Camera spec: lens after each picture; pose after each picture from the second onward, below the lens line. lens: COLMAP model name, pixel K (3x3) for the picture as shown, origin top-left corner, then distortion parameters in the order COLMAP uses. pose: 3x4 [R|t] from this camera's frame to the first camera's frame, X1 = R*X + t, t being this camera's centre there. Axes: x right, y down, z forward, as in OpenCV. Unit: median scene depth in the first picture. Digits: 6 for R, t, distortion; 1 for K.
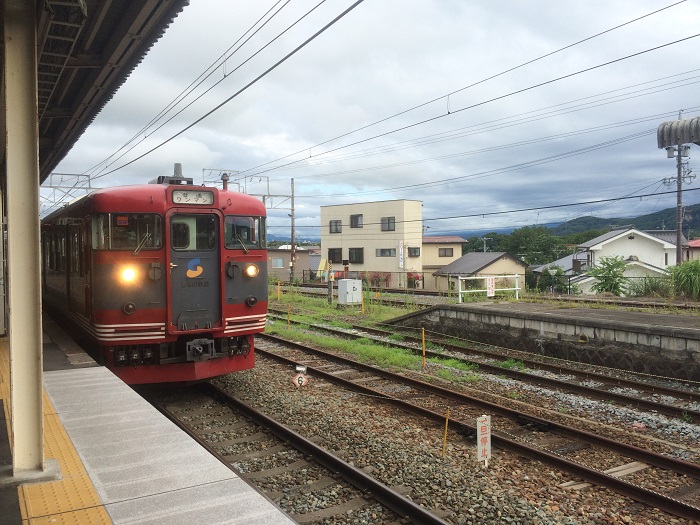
lens RADIAL K [[599.7, 0, 353.4], [0, 599.7, 256.6], [0, 0, 1]] dist [0.067169, -0.072767]
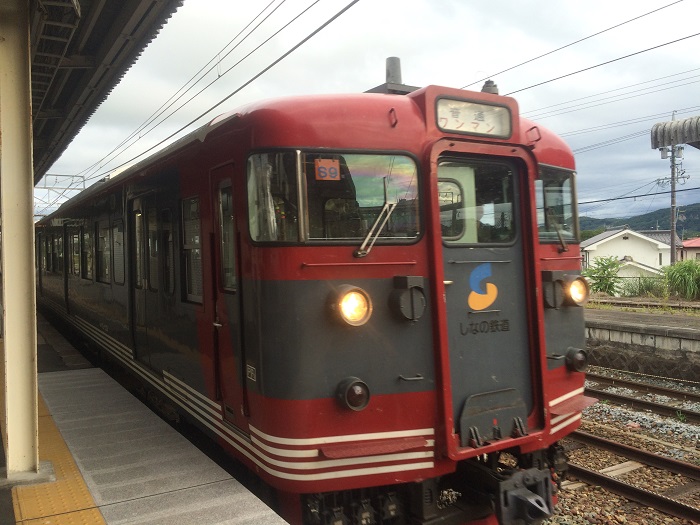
lens RADIAL K [[599.7, 0, 353.0], [0, 599.7, 257.1], [0, 0, 1]] dist [0.067169, -0.072767]
pose [[0.999970, -0.002014, 0.007440, -0.351757], [0.002019, 0.999998, -0.000601, -0.001763], [-0.007439, 0.000616, 0.999972, 0.580644]]
